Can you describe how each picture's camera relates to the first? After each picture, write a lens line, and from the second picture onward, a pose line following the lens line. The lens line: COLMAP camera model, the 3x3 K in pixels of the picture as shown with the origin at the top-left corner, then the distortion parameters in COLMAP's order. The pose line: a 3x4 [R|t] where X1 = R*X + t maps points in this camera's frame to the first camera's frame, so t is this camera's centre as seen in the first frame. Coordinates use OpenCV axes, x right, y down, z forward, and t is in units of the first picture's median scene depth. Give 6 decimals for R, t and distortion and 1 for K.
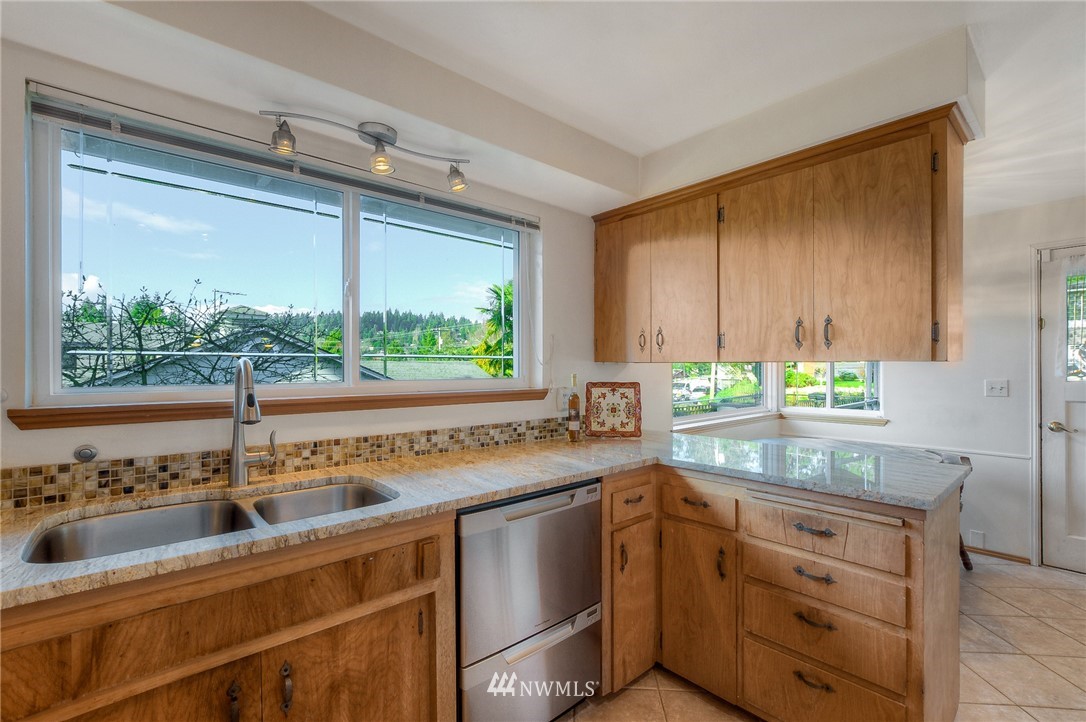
lens RADIAL K [[480.0, 0, 533.0], [0, 480.0, 363.3], [0, 0, 1]] dist [-0.021171, 0.006578]
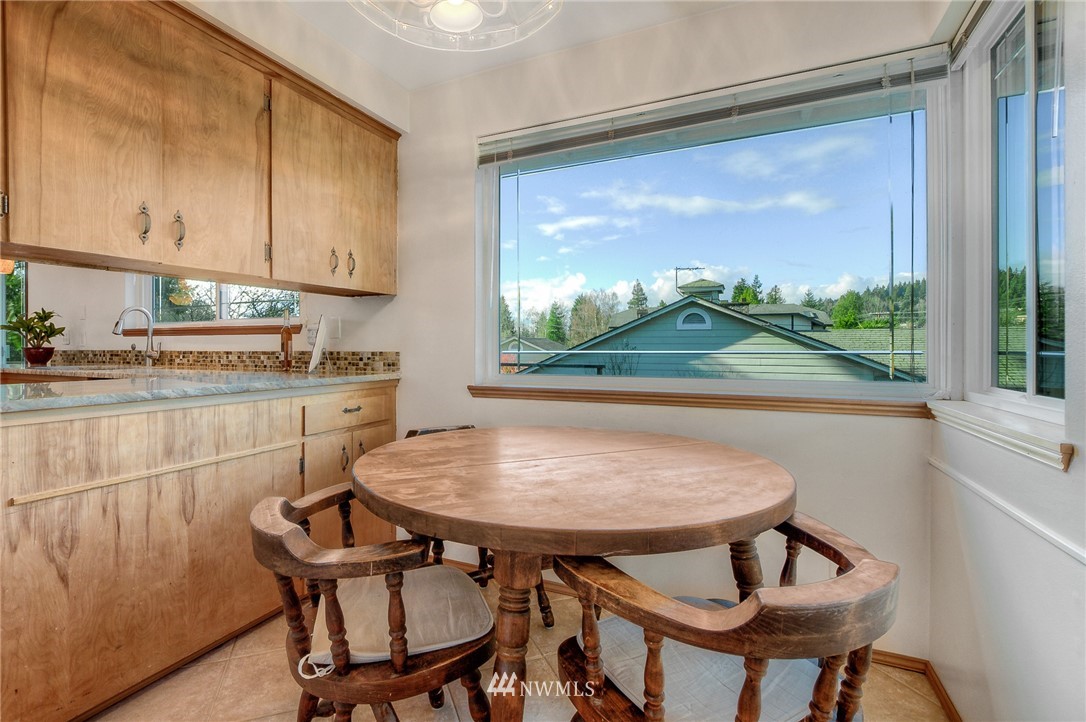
lens RADIAL K [[479.1, 0, 535.9], [0, 479.1, 357.1], [0, 0, 1]] dist [-0.022898, 0.007852]
pose [[0.415505, 0.007277, -0.909562, 1.573070], [-0.000580, 0.999970, 0.007735, 0.150919], [0.909591, -0.002686, 0.415497, 1.297570]]
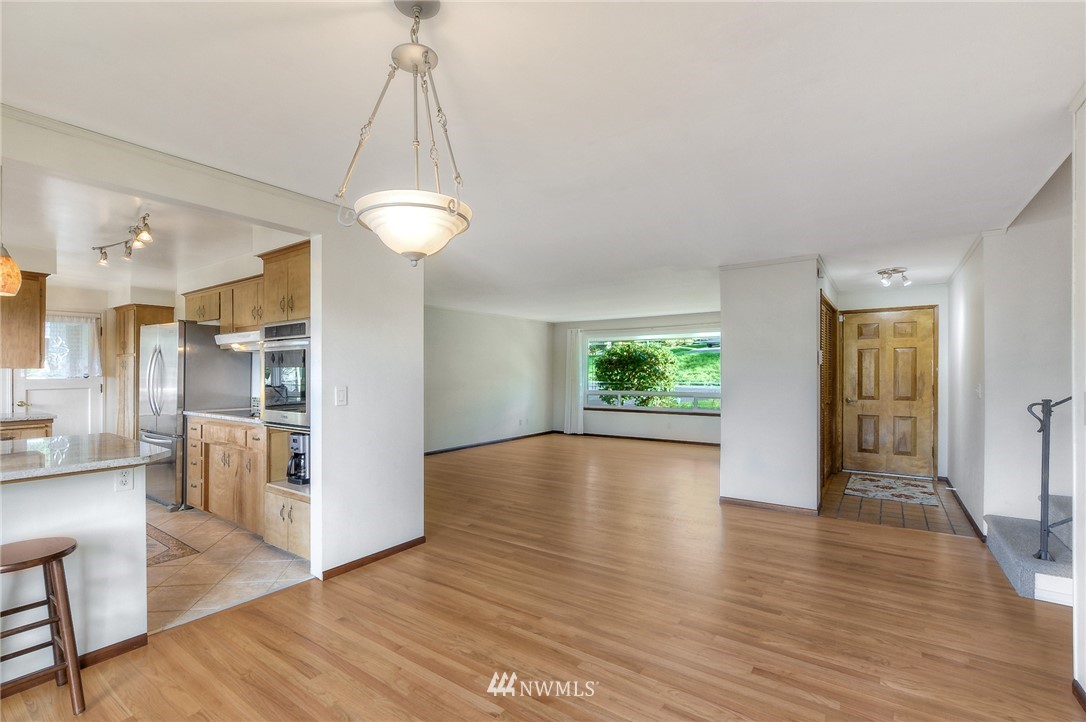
lens RADIAL K [[503.5, 0, 520.6], [0, 503.5, 372.3], [0, 0, 1]] dist [-0.013990, 0.001222]
pose [[-0.209596, -0.000552, 0.977788, -1.881865], [-0.002948, 0.999996, -0.000067, 0.005871], [-0.977784, -0.002897, -0.209597, -0.801805]]
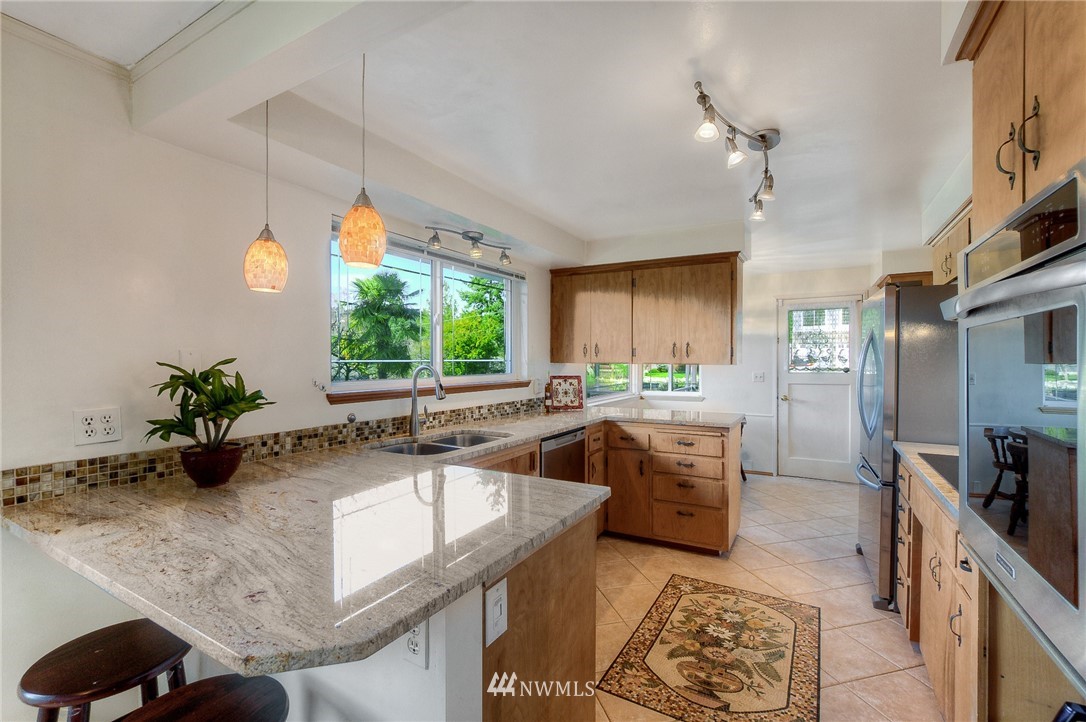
lens RADIAL K [[479.1, 0, 535.9], [0, 479.1, 357.1], [0, 0, 1]] dist [-0.022898, 0.007852]
pose [[0.946884, 0.003028, 0.321561, -0.581663], [-0.003411, 0.999994, 0.000629, -0.031261], [-0.321557, -0.001693, 0.946889, -0.645271]]
